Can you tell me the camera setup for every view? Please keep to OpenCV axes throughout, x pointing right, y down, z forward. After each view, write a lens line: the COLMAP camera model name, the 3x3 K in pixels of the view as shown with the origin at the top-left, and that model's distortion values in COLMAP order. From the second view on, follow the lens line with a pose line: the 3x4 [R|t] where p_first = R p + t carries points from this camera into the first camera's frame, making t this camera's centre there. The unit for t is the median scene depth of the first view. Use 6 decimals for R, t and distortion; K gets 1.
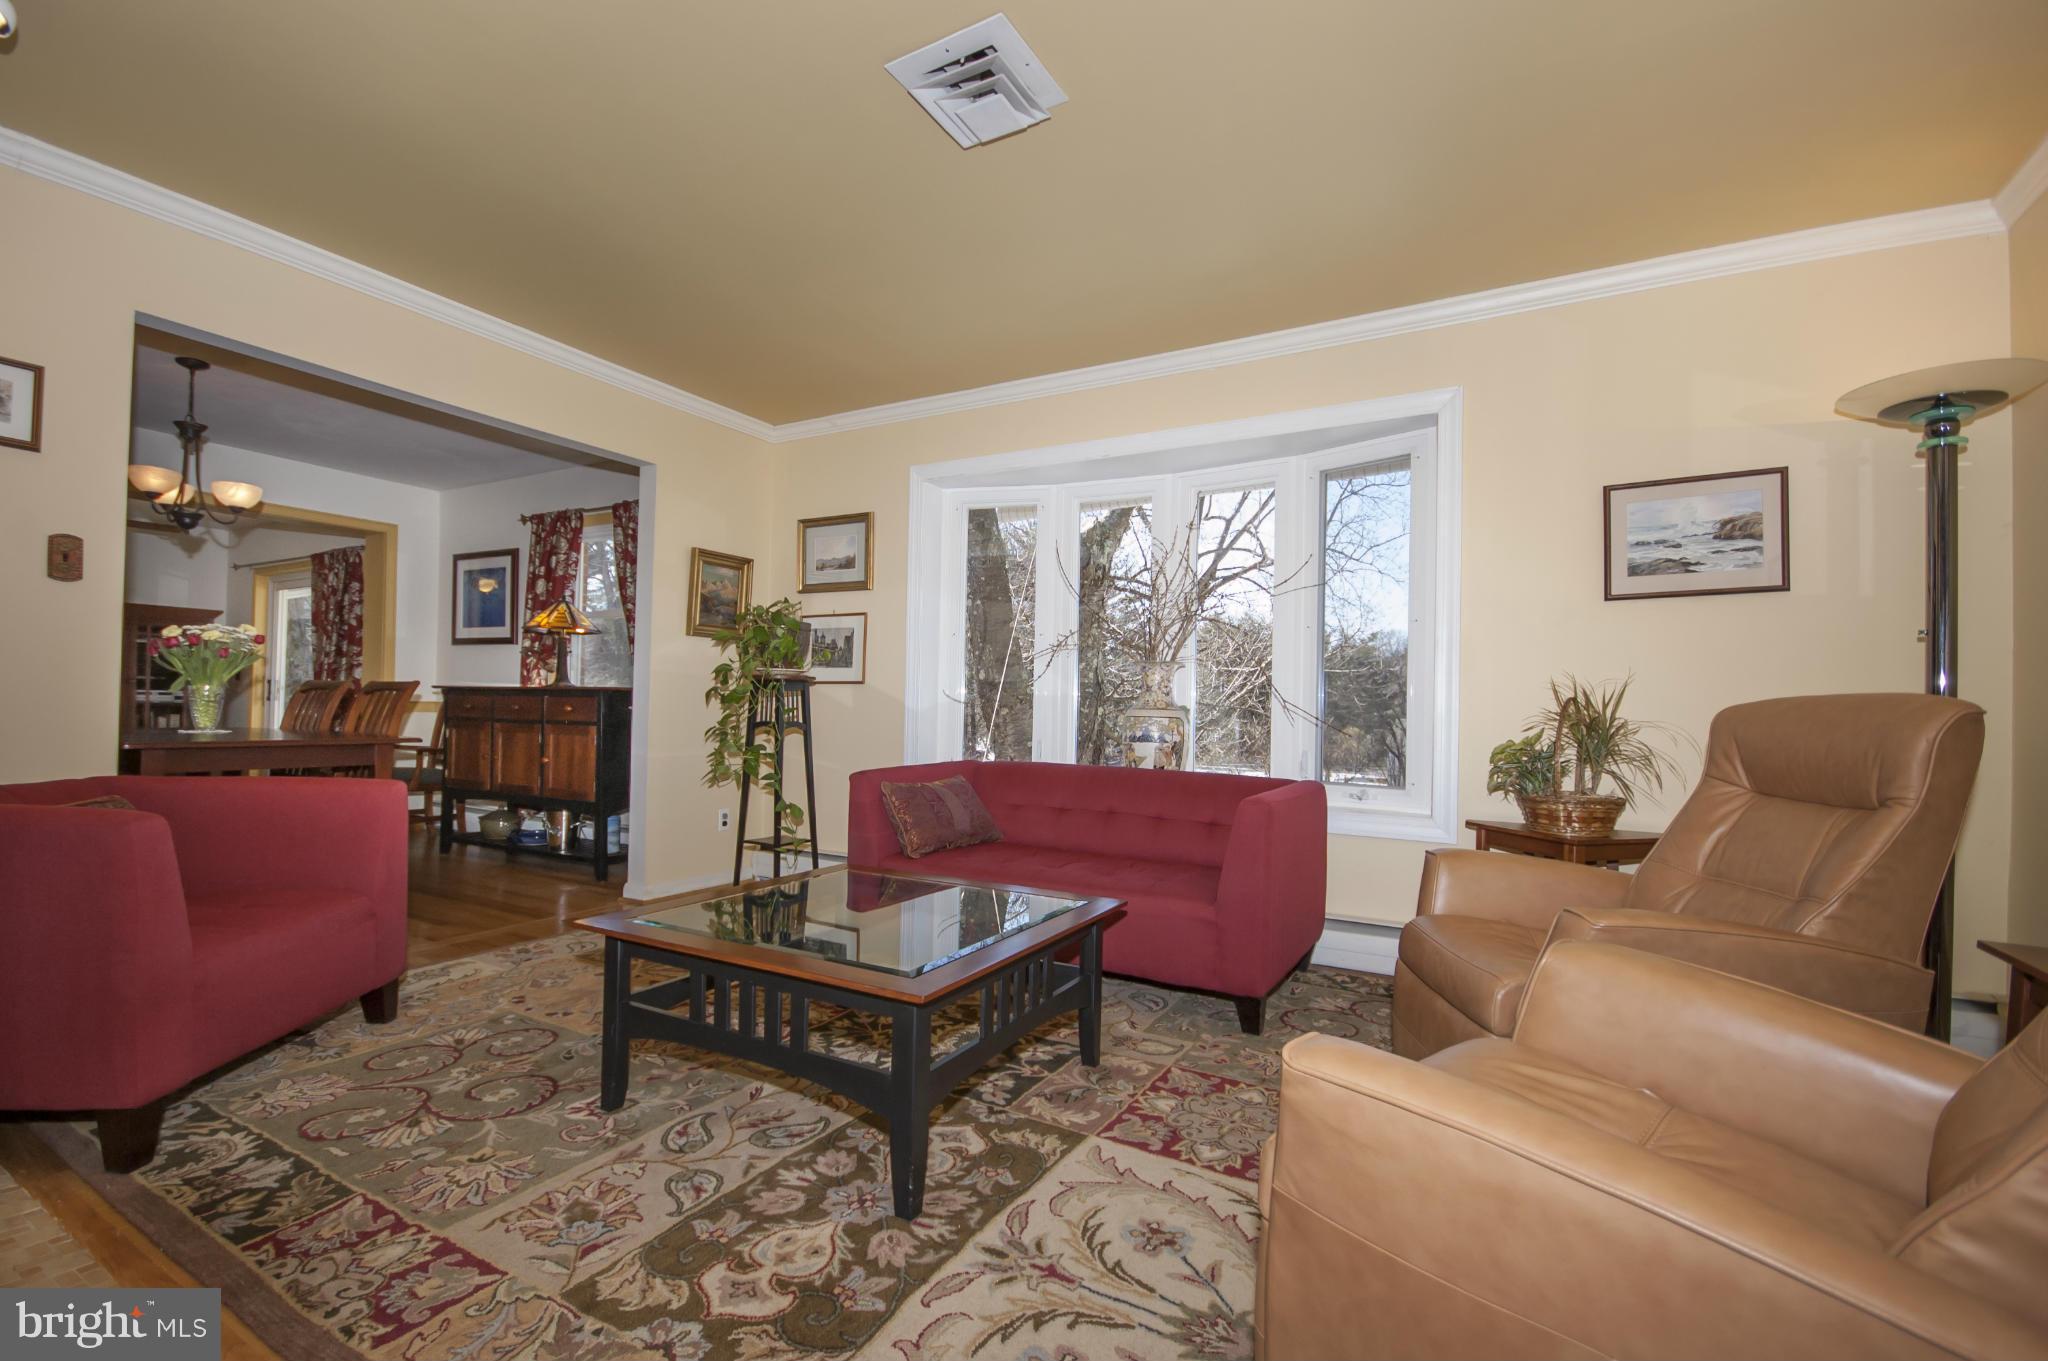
lens RADIAL K [[934.2, 0, 1022.3], [0, 934.2, 701.7], [0, 0, 1]] dist [-0.000046, 0.000020]
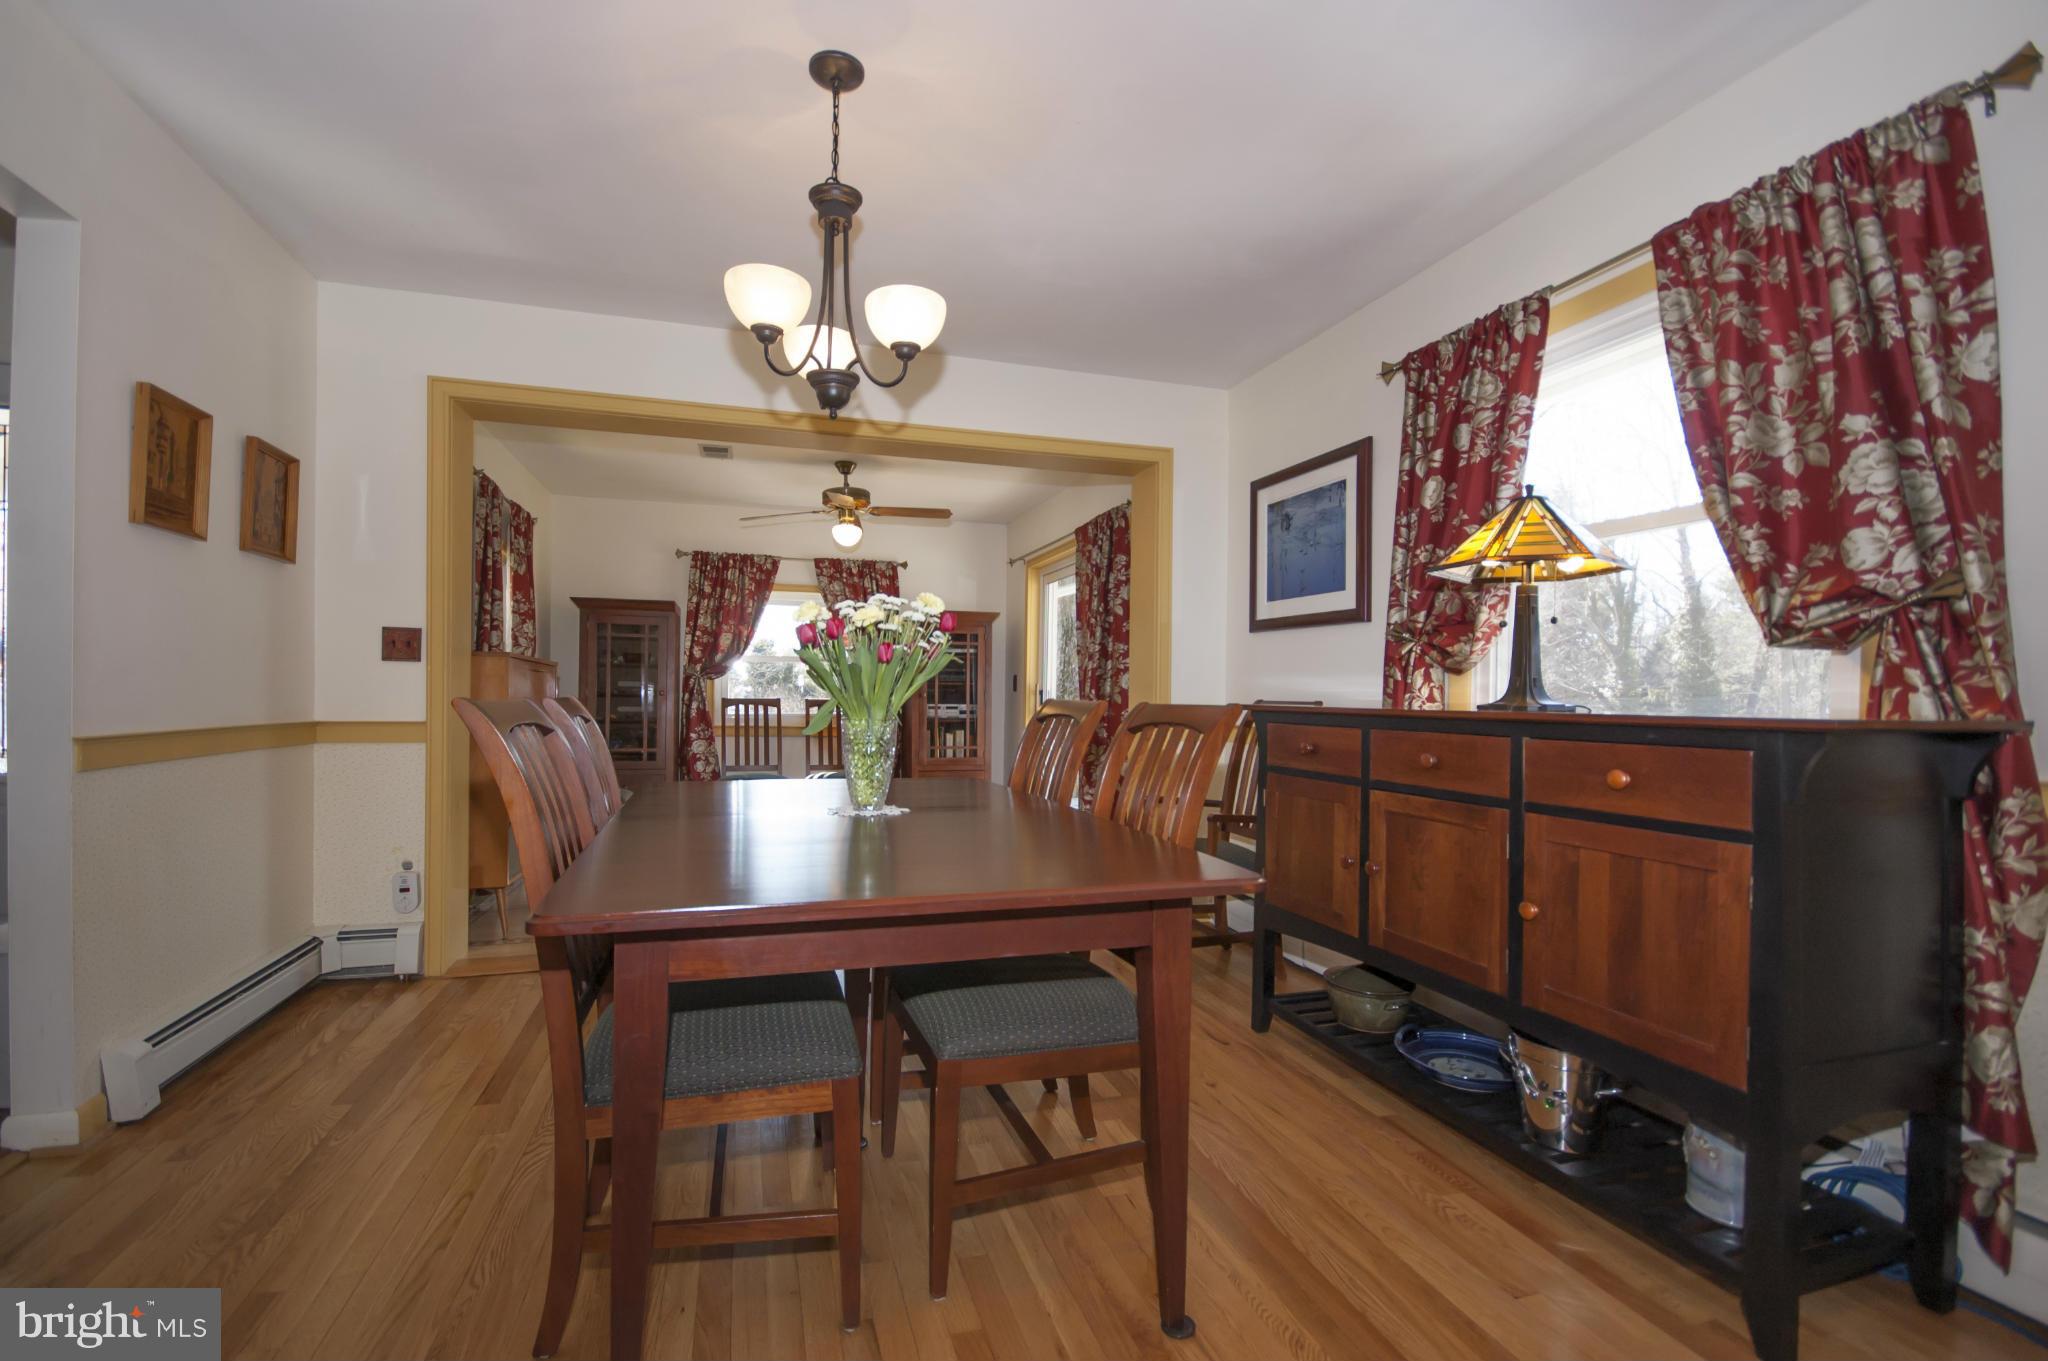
lens RADIAL K [[878.8, 0, 1000.2], [0, 878.8, 696.7], [0, 0, 1]] dist [0.000155, 0.000040]
pose [[0.717139, -0.006843, -0.696897, -0.347105], [0.005319, 0.999976, -0.004345, -0.018287], [0.696910, -0.000590, 0.717158, 0.503680]]
